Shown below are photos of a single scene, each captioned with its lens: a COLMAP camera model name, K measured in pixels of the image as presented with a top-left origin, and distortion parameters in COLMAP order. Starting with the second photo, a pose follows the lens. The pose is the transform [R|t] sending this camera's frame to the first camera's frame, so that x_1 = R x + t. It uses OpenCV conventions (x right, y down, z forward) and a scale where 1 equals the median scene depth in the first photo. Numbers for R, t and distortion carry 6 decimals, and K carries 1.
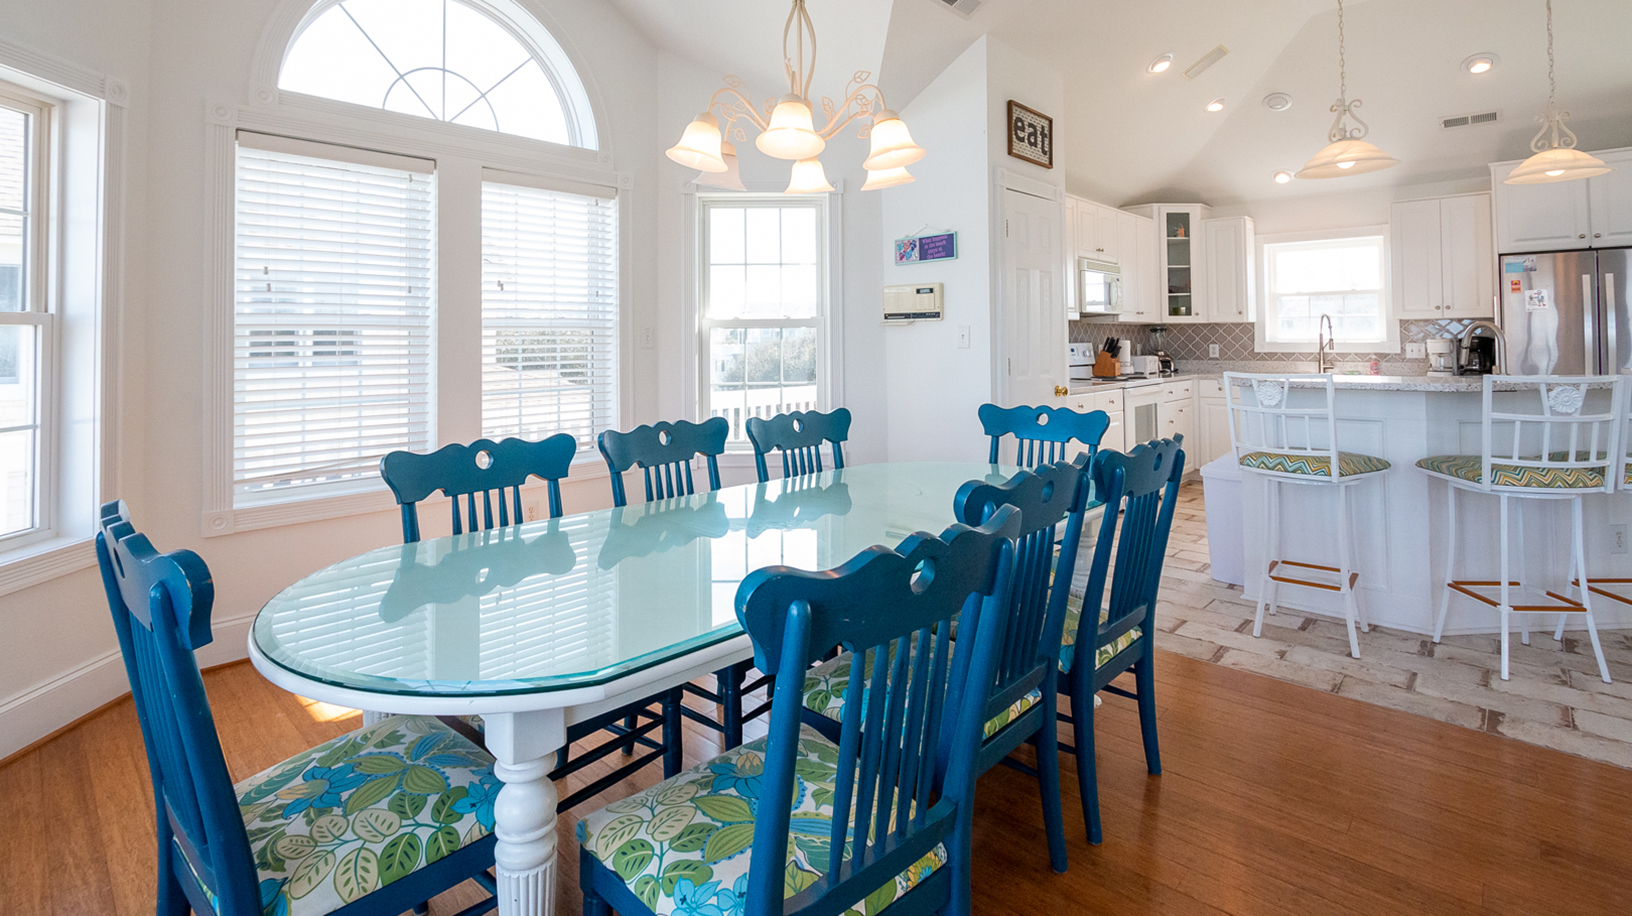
lens RADIAL K [[774.4, 0, 820.1], [0, 774.4, 393.5], [0, 0, 1]] dist [-0.001152, -0.000086]
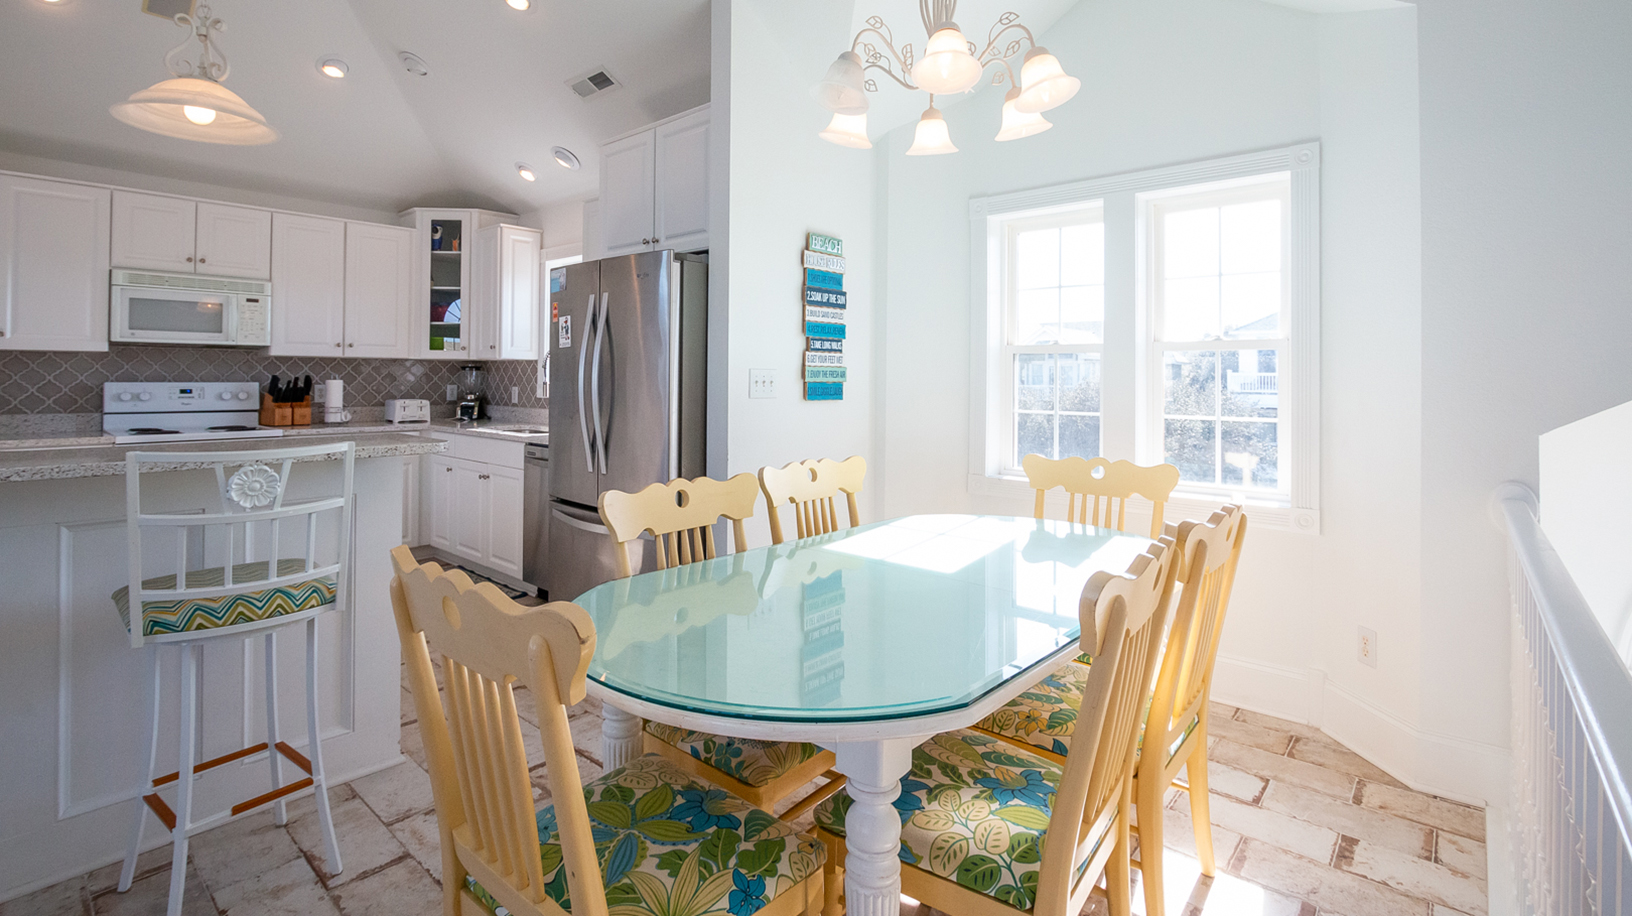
lens RADIAL K [[718.1, 0, 785.5], [0, 718.1, 467.6], [0, 0, 1]] dist [-0.000701, -0.000163]
pose [[0.999382, 0.020656, -0.028445, 0.847831], [-0.019034, 0.998240, 0.056168, -0.028232], [0.029555, -0.055592, 0.998016, 0.265401]]
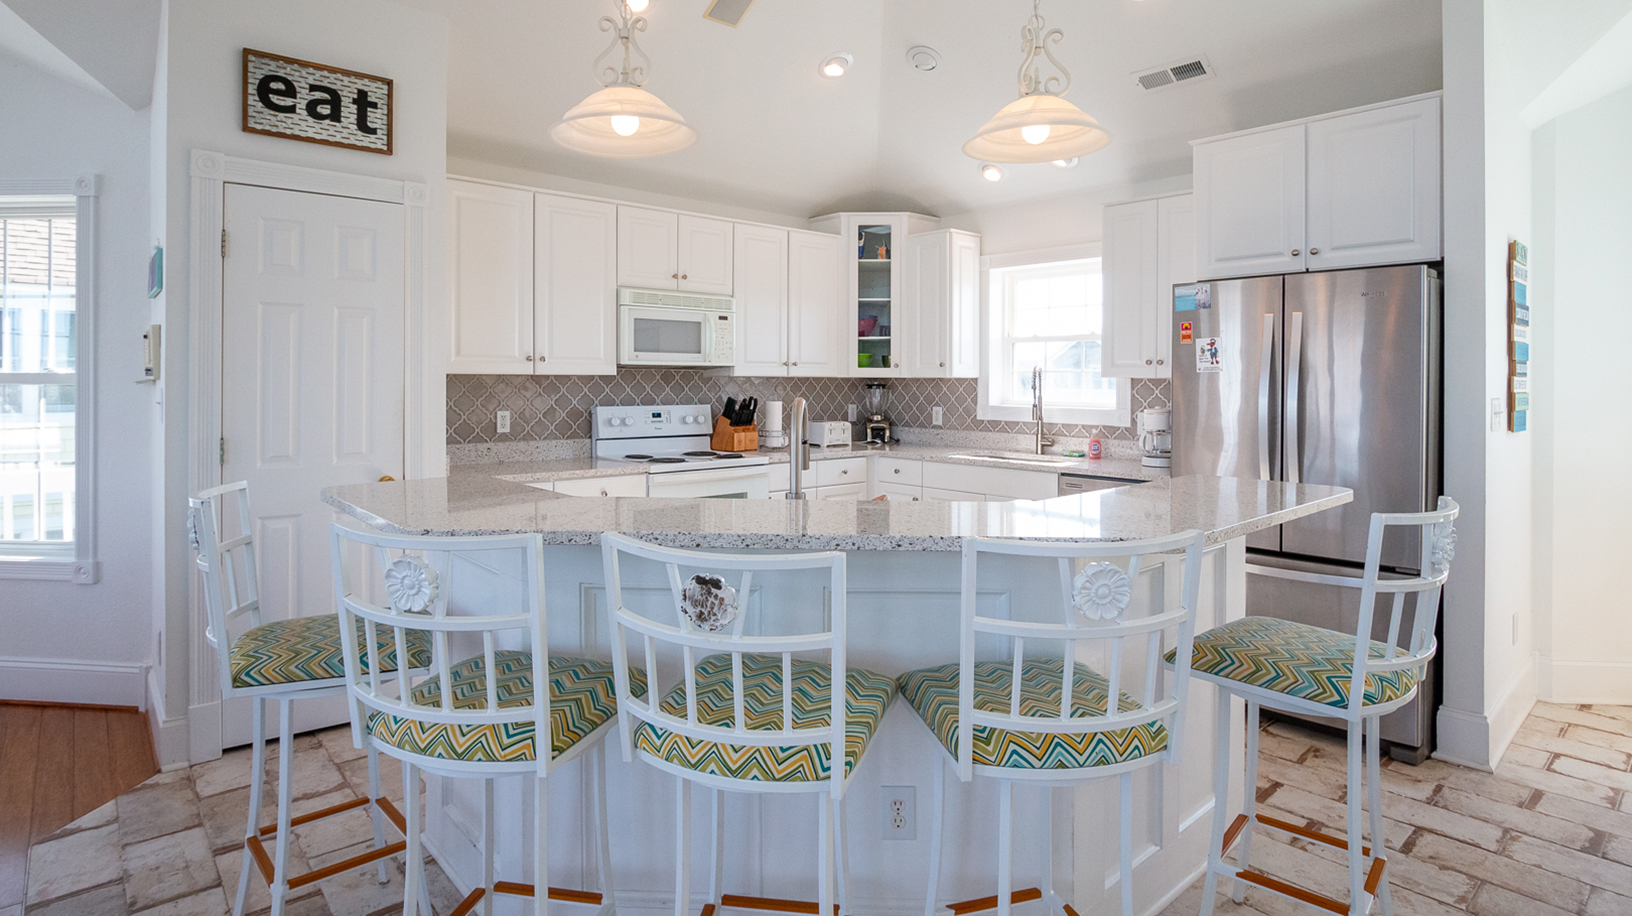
lens RADIAL K [[852.4, 0, 816.0], [0, 852.4, 458.0], [0, 0, 1]] dist [0.000805, -0.000065]
pose [[0.993494, 0.022835, -0.111575, 0.508393], [-0.020295, 0.999509, 0.023853, -0.033847], [0.112064, -0.021433, 0.993470, 0.197990]]
